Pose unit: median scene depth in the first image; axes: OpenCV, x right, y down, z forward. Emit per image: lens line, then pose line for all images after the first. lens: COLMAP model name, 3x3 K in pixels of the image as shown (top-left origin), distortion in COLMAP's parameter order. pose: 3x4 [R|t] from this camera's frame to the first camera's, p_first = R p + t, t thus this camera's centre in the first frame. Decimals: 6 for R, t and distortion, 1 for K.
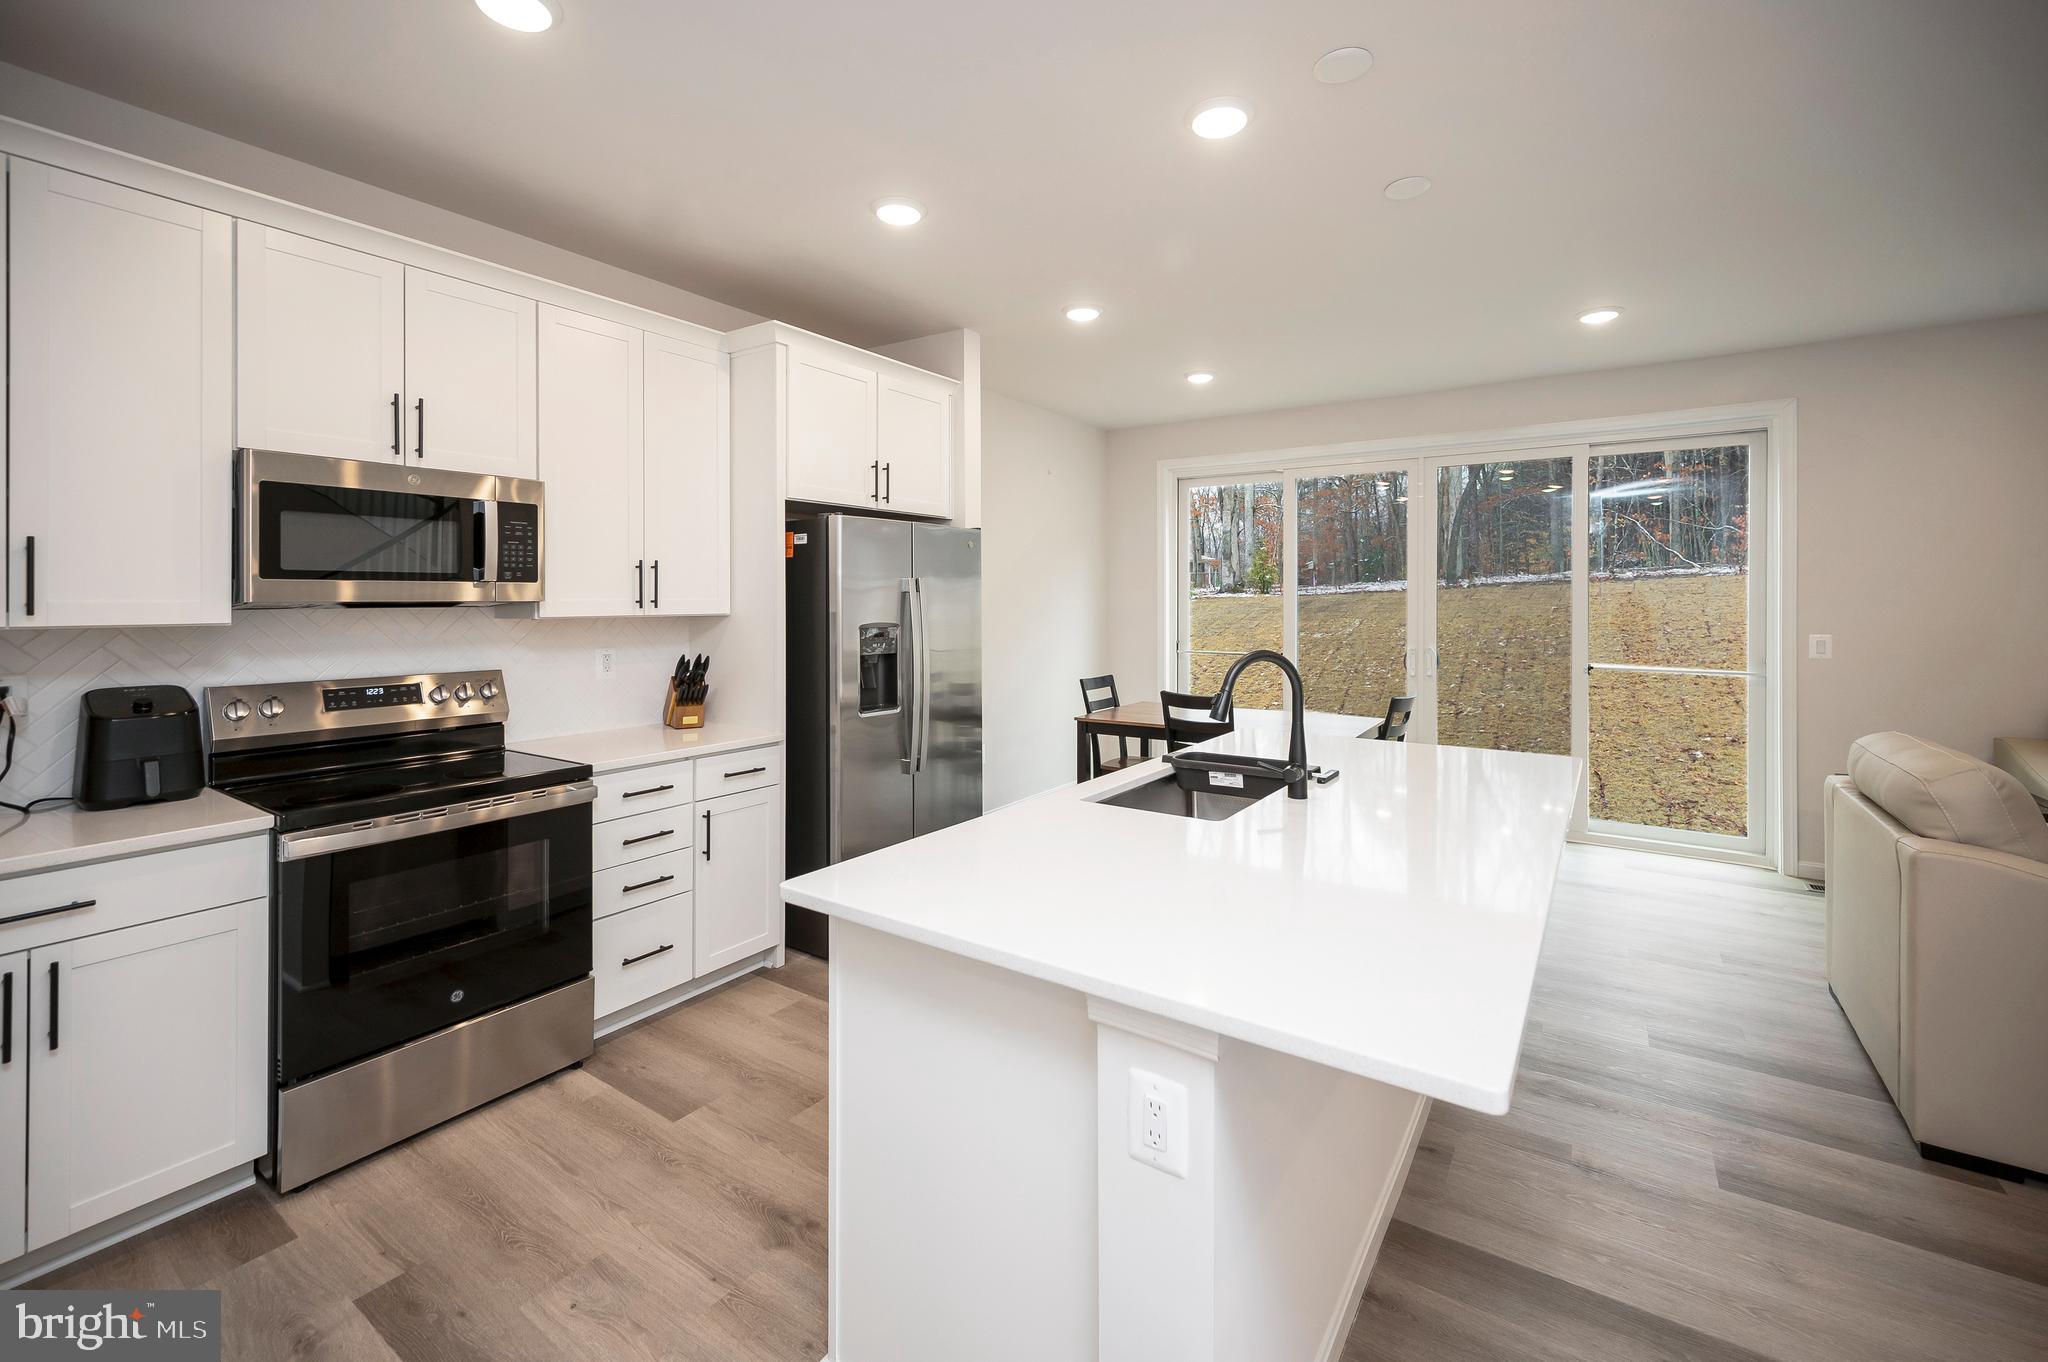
lens RADIAL K [[855.9, 0, 1014.2], [0, 855.9, 610.5], [0, 0, 1]] dist [-0.008365, 0.000599]
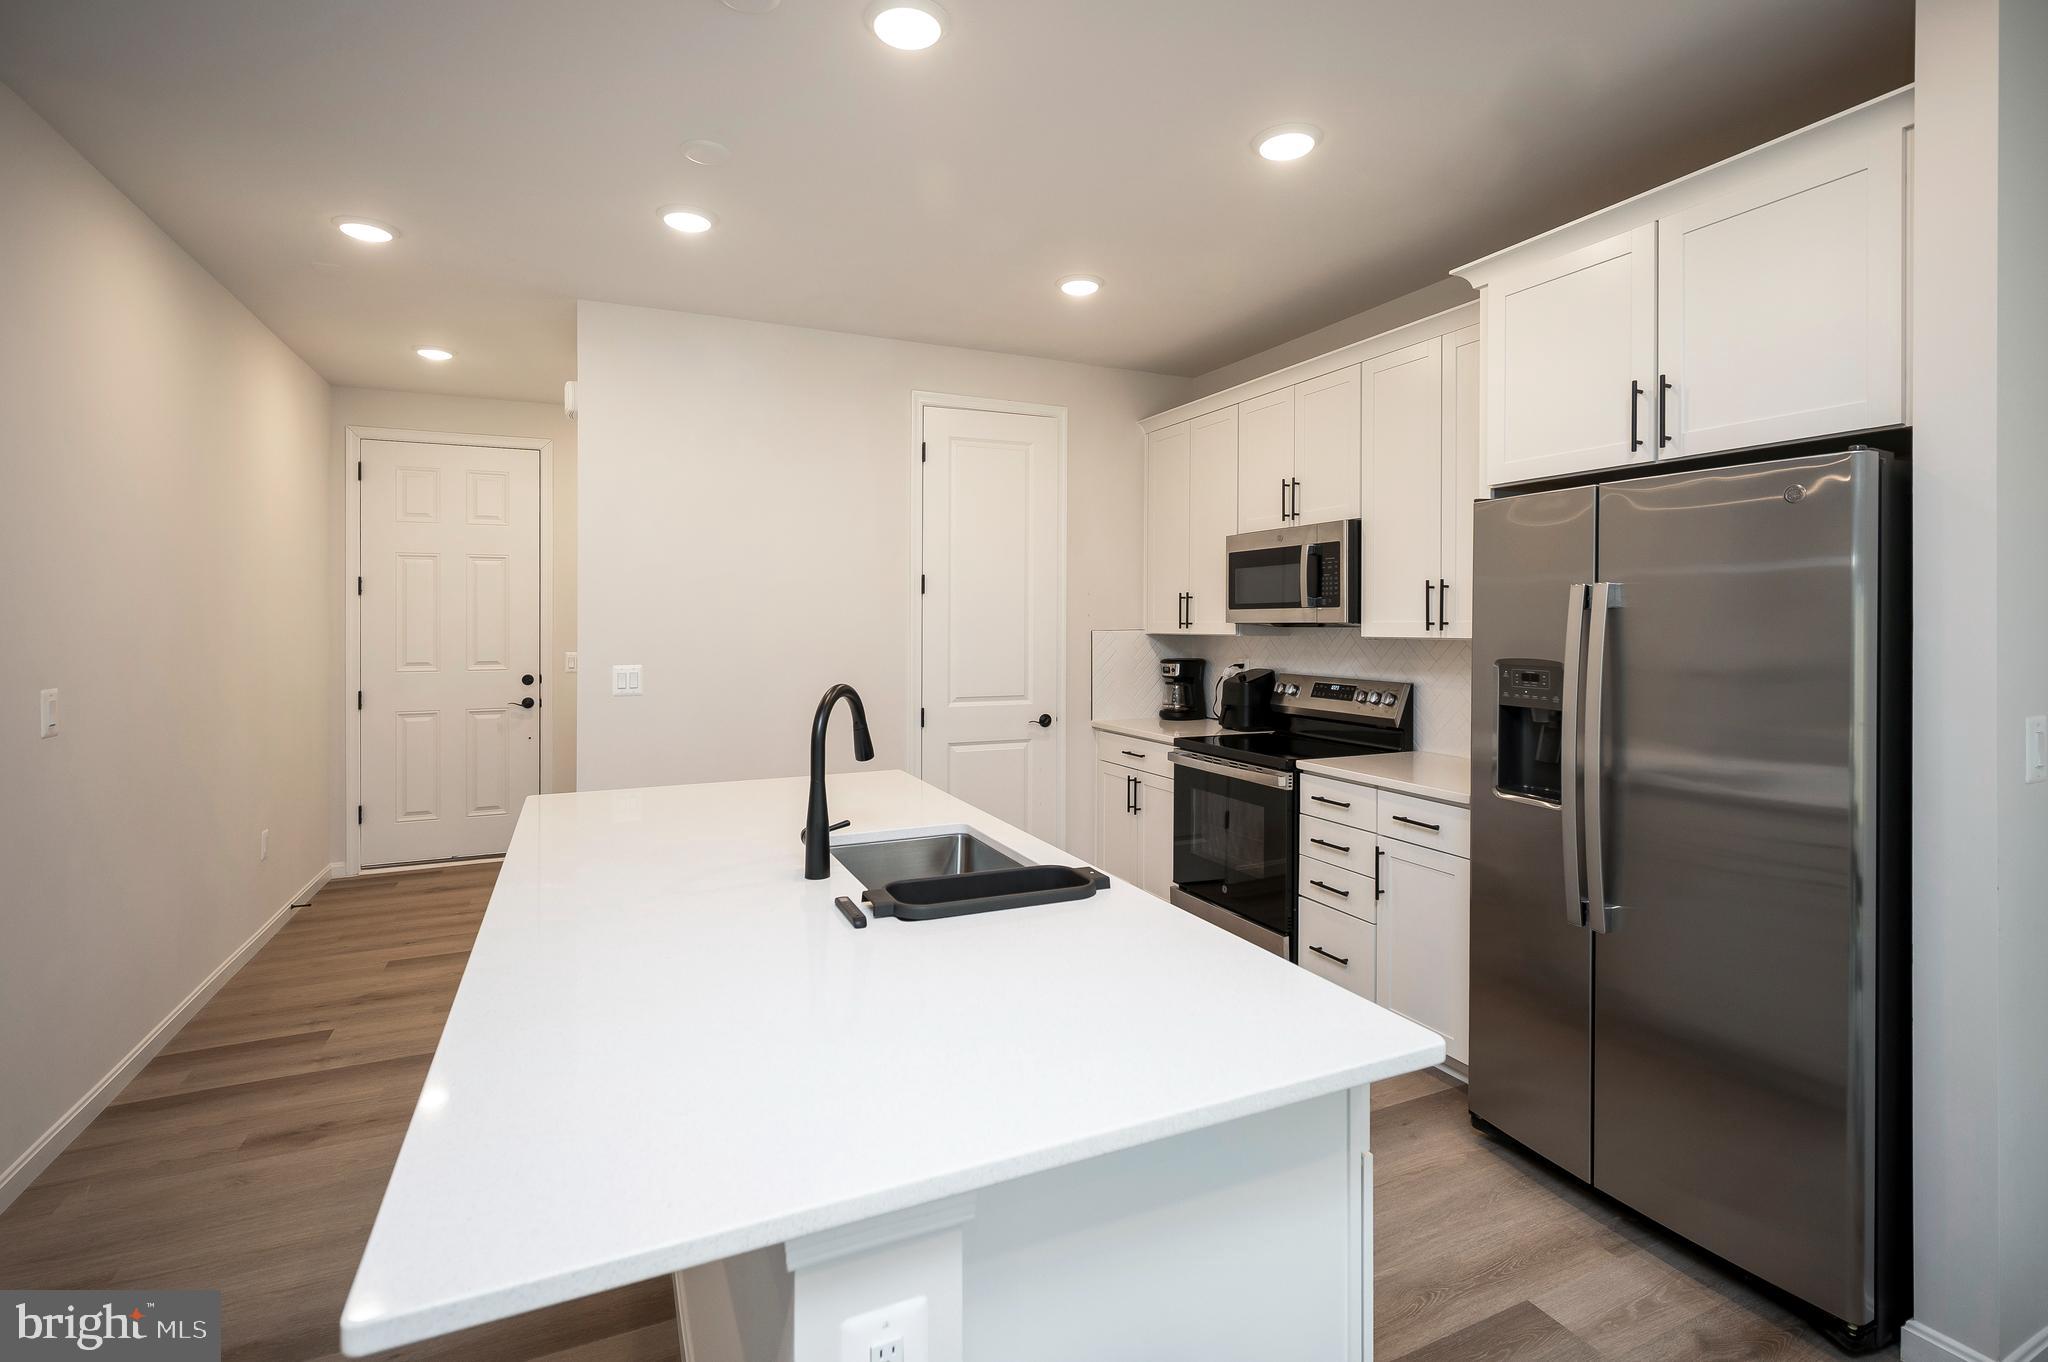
lens RADIAL K [[955.8, 0, 1058.1], [0, 955.8, 622.6], [0, 0, 1]] dist [-0.011193, 0.000022]
pose [[-0.478021, -0.000131, -0.878348, 0.831108], [-0.010978, 0.999923, 0.005826, -0.015209], [0.878280, 0.012427, -0.477986, 1.356541]]
